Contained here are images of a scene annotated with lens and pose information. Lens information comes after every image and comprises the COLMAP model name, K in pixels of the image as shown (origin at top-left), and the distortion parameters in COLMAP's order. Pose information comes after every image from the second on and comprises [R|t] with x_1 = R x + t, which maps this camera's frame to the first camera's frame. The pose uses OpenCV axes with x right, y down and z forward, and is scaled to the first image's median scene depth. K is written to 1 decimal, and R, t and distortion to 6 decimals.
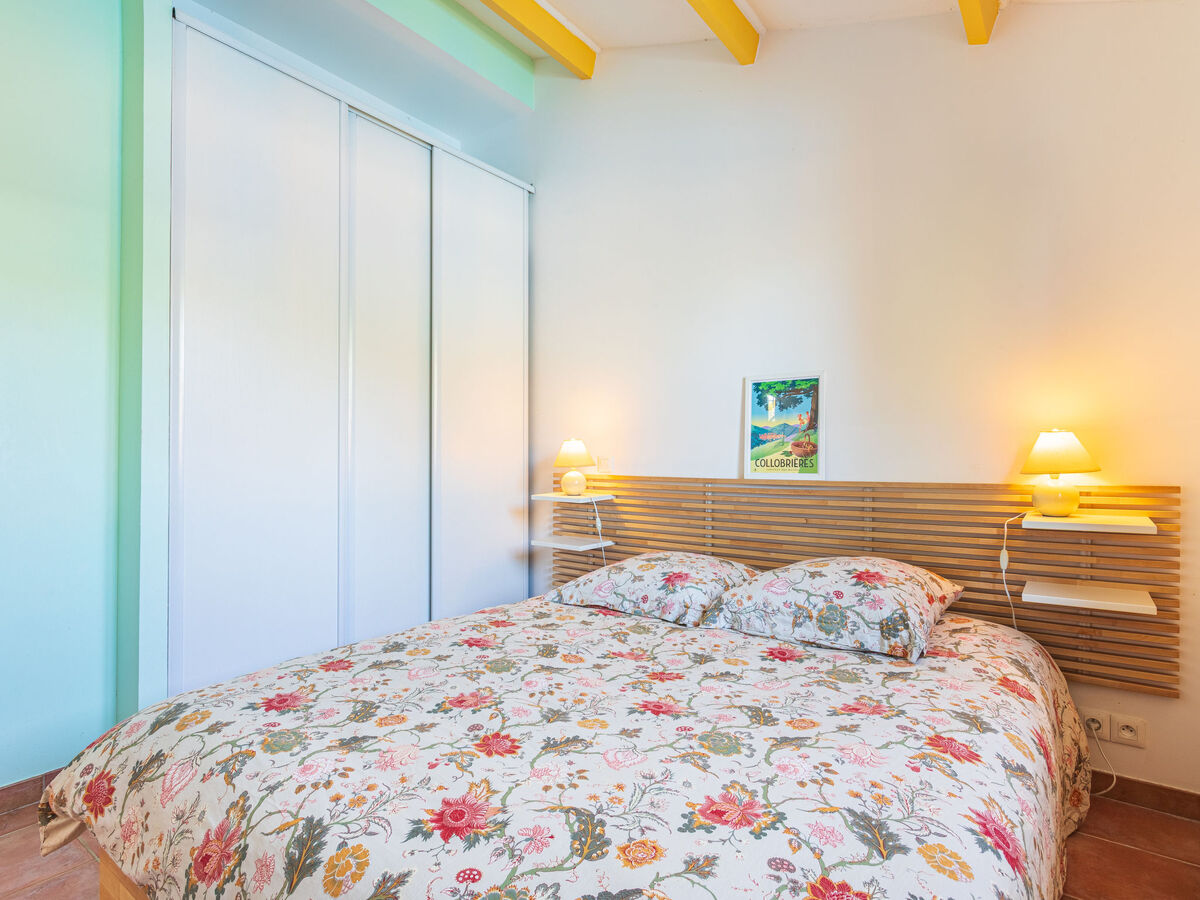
lens RADIAL K [[639.7, 0, 604.1], [0, 639.7, 450.7], [0, 0, 1]] dist [-0.001208, 0.003543]
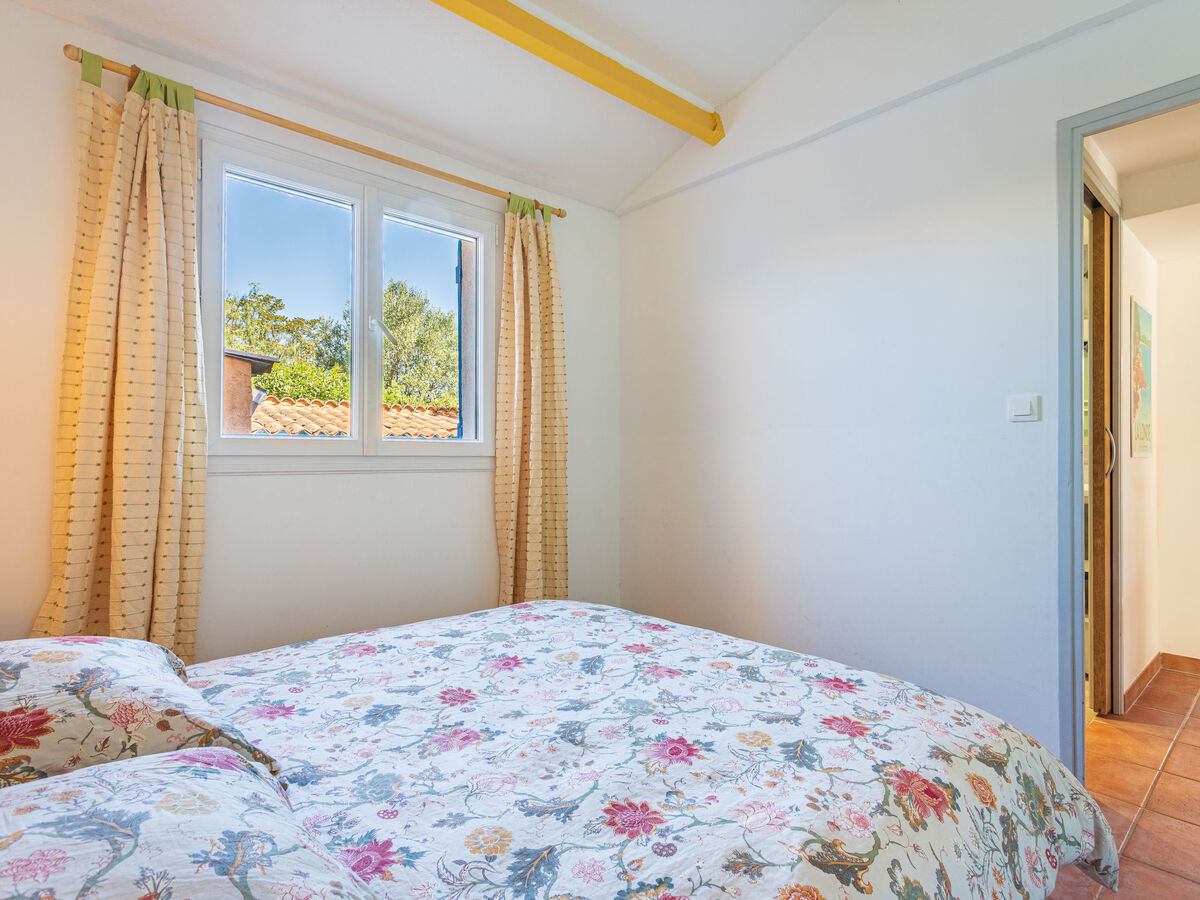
lens RADIAL K [[639.7, 0, 604.1], [0, 639.7, 450.7], [0, 0, 1]] dist [-0.001208, 0.003543]
pose [[-0.980903, -0.002877, 0.194476, -0.263040], [-0.006291, 0.999837, -0.016938, 0.015737], [-0.194396, -0.017838, -0.980761, 1.714066]]
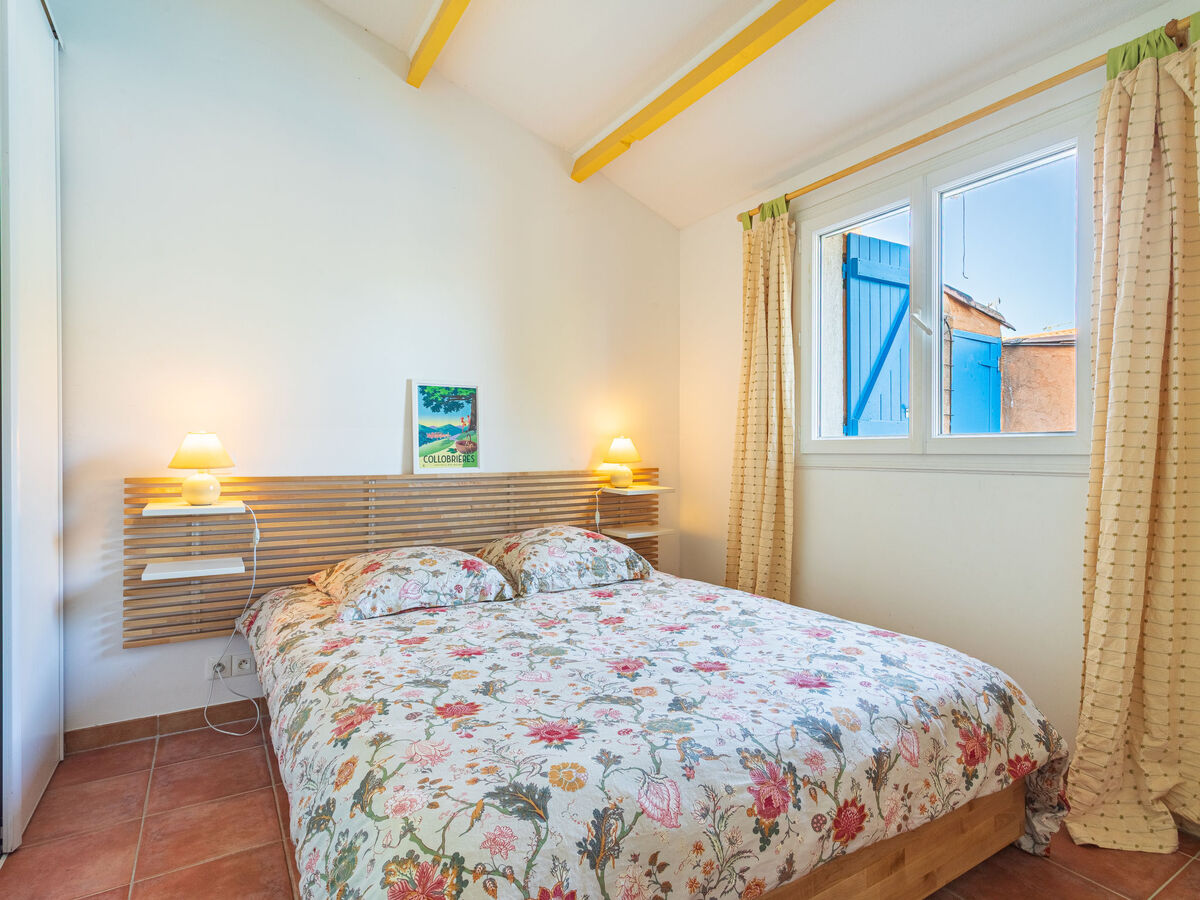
lens RADIAL K [[639.7, 0, 604.1], [0, 639.7, 450.7], [0, 0, 1]] dist [-0.001208, 0.003543]
pose [[0.367634, -0.000065, 0.929970, -1.045611], [-0.006607, 0.999975, 0.002682, -0.000600], [-0.929947, -0.007131, 0.367624, 0.493074]]
